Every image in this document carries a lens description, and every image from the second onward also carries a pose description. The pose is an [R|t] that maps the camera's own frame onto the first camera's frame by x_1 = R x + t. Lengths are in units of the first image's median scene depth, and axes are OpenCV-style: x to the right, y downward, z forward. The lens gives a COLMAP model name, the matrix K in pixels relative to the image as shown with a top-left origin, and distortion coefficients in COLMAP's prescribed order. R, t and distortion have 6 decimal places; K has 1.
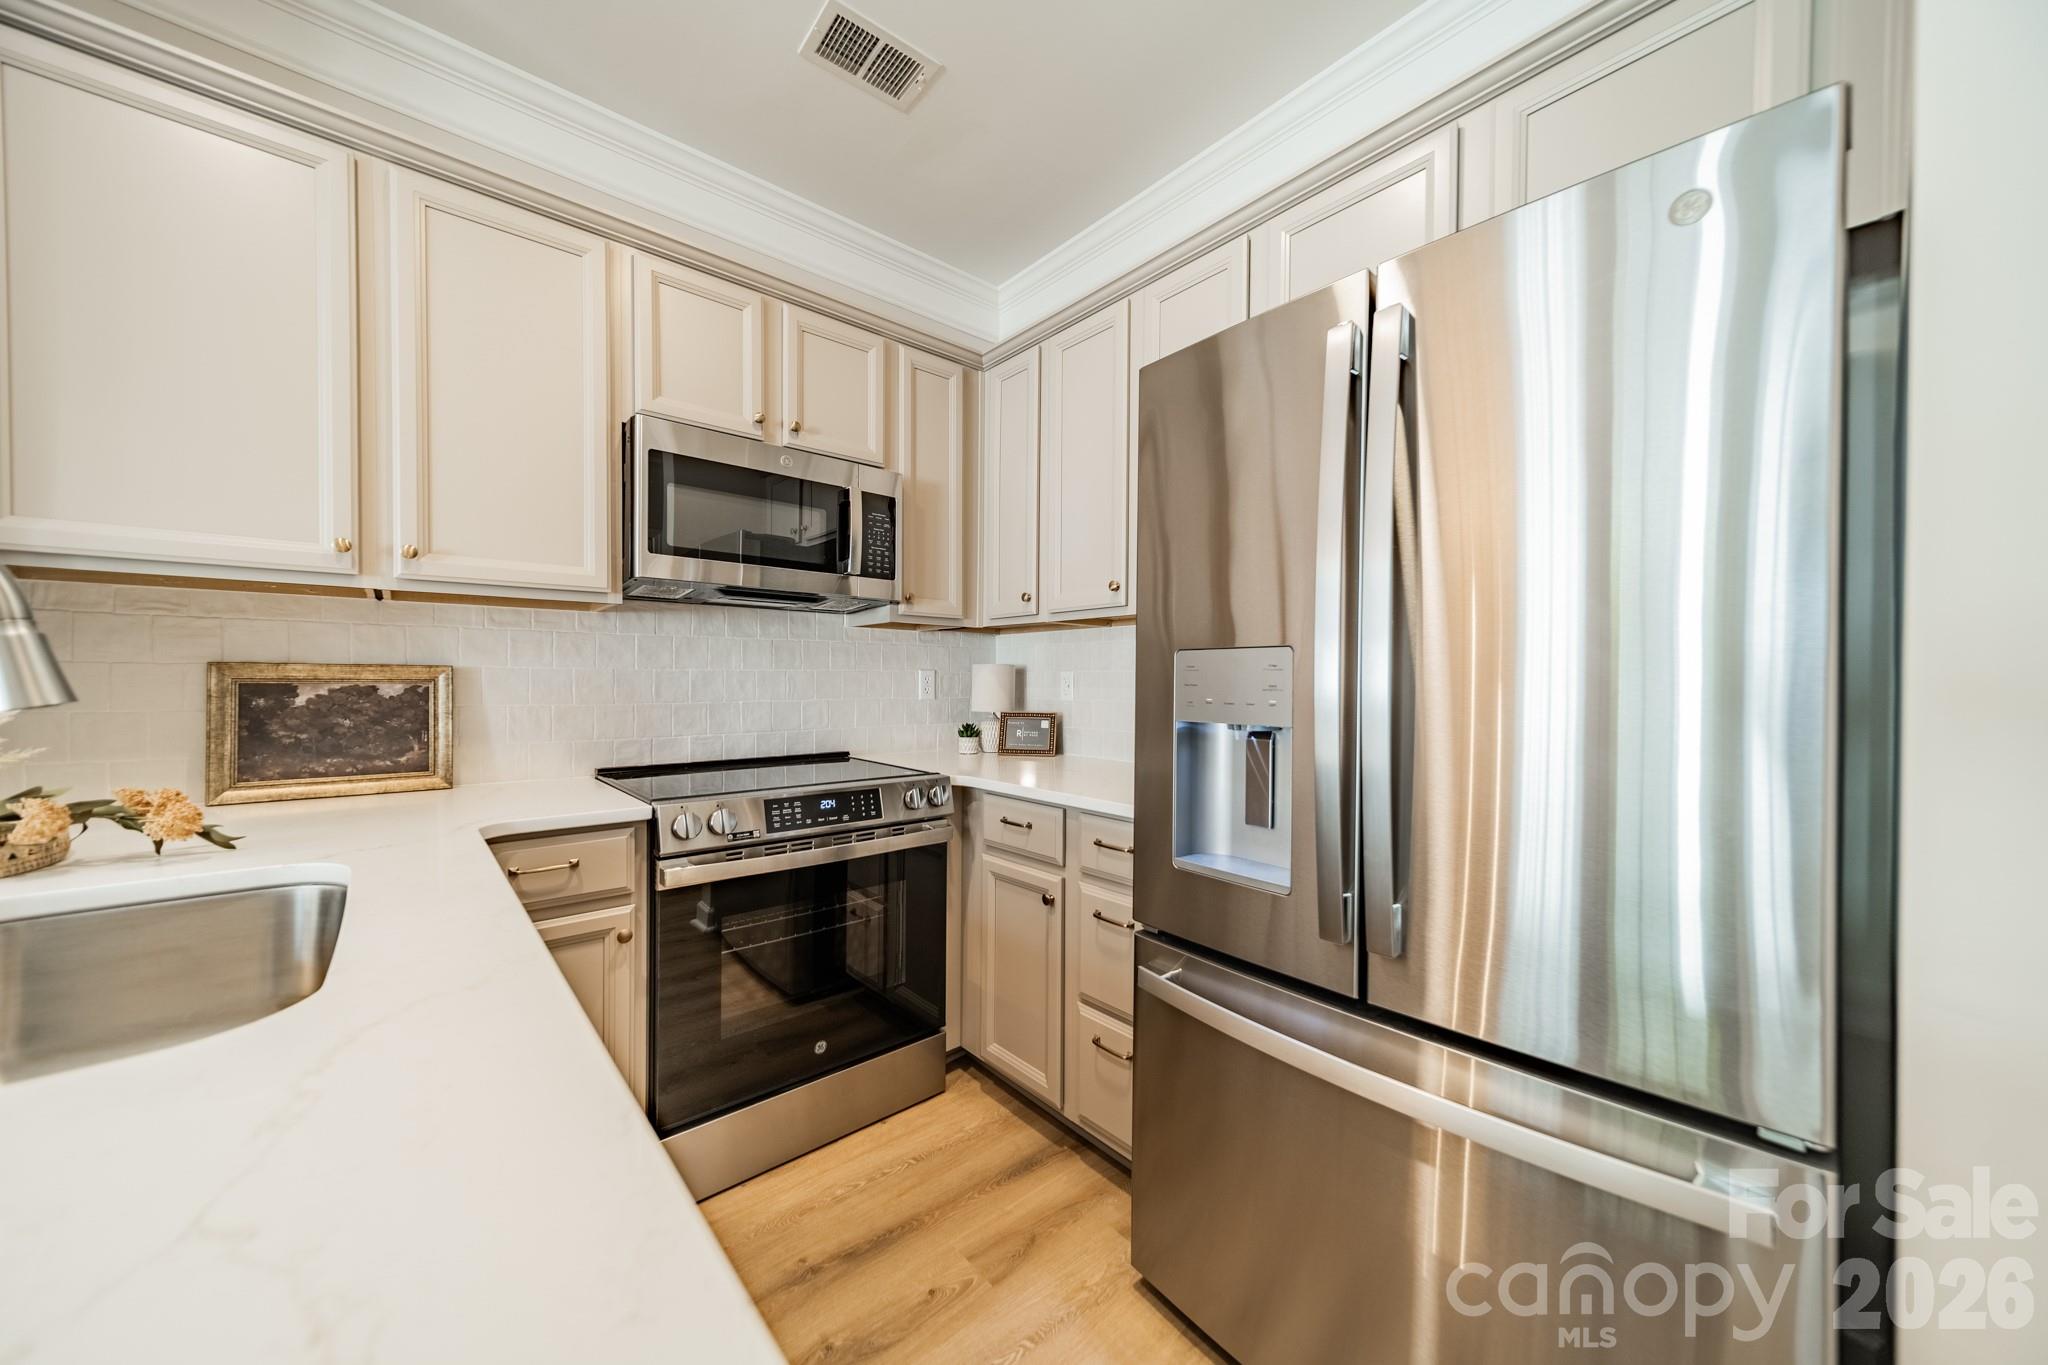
lens RADIAL K [[728.5, 0, 1024.7], [0, 728.5, 685.6], [0, 0, 1]] dist [0.007841, -0.000053]
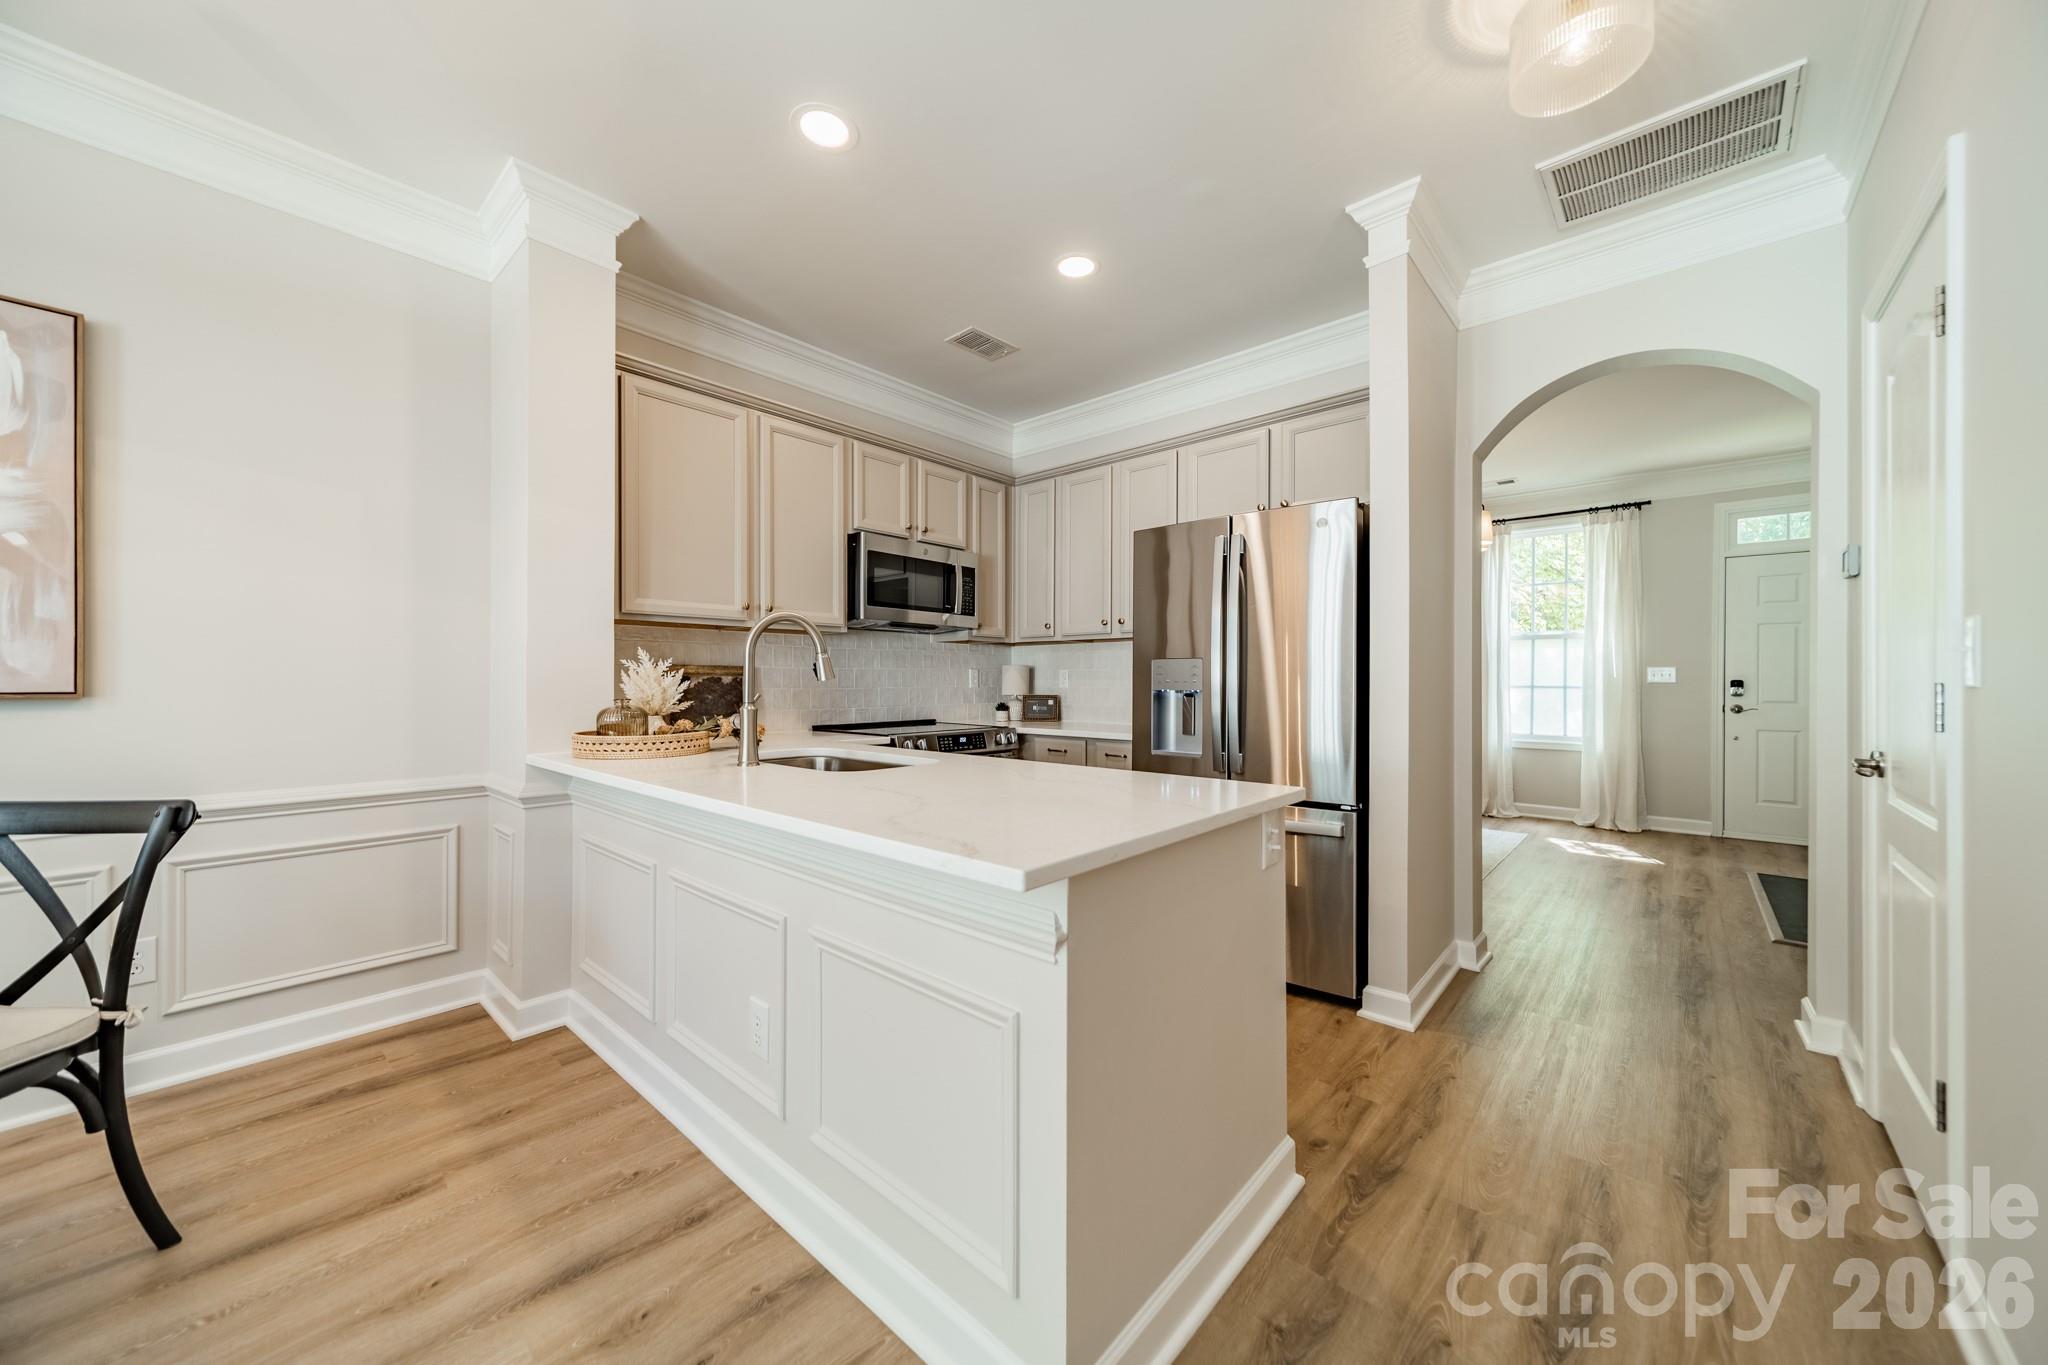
lens RADIAL K [[728.5, 0, 1029.2], [0, 728.5, 678.1], [0, 0, 1]] dist [0.007841, -0.000053]
pose [[0.990559, -0.002825, 0.137055, -0.358458], [0.004345, 0.999932, -0.010786, 0.024639], [-0.137016, 0.011280, 0.990505, -0.887418]]
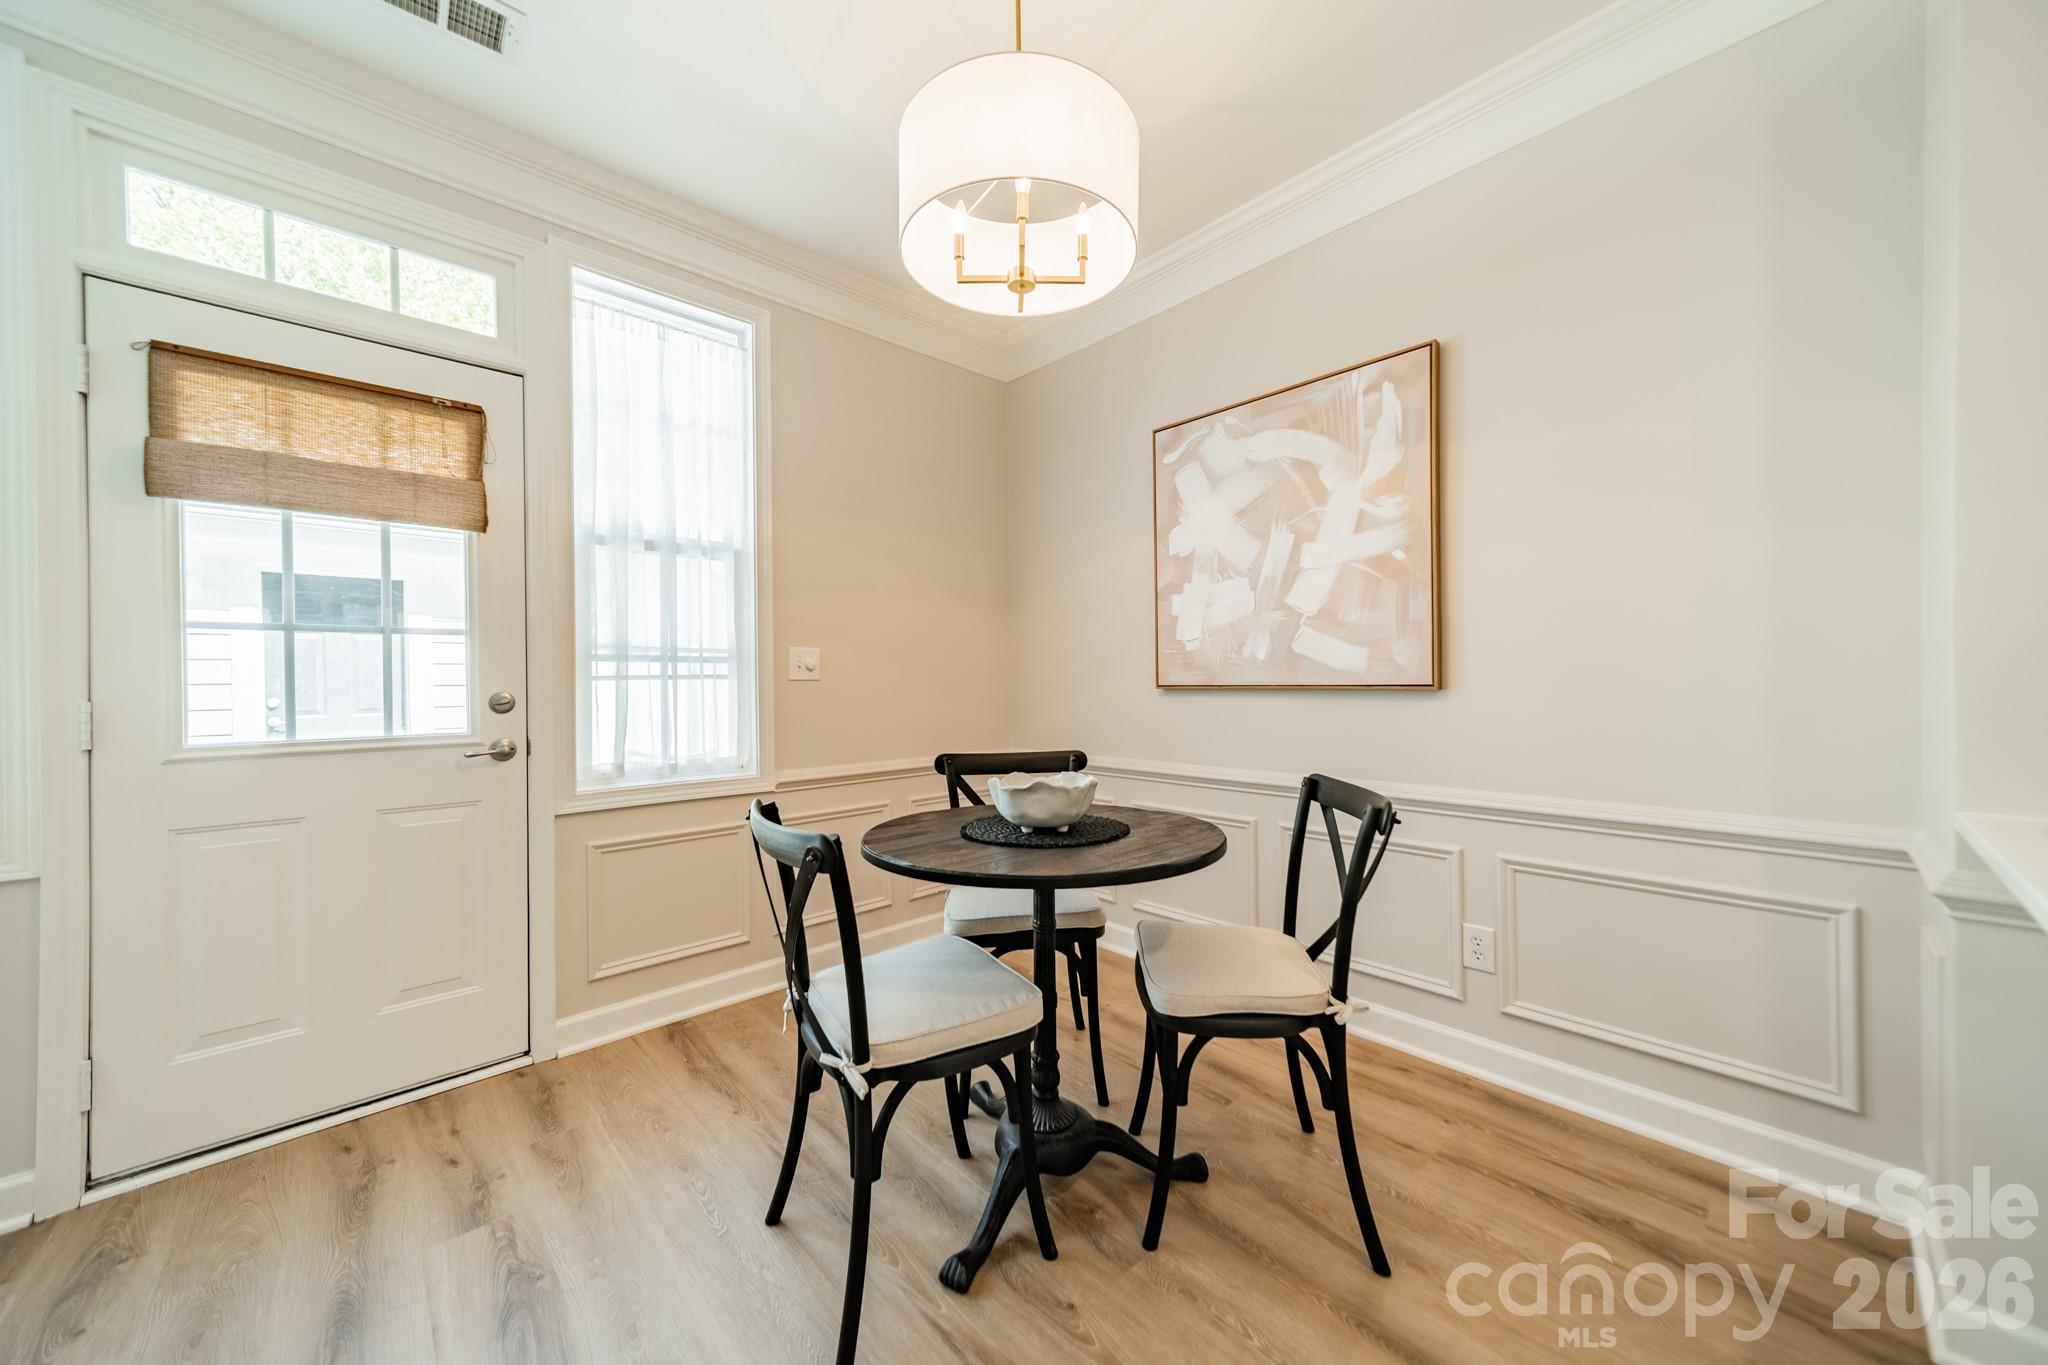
lens RADIAL K [[728.5, 0, 1028.4], [0, 728.5, 682.3], [0, 0, 1]] dist [0.007841, -0.000053]
pose [[0.045692, -0.004185, -0.998947, -0.441979], [0.002097, 0.999989, -0.004094, 0.027497], [0.998953, -0.001908, 0.045701, -0.342701]]
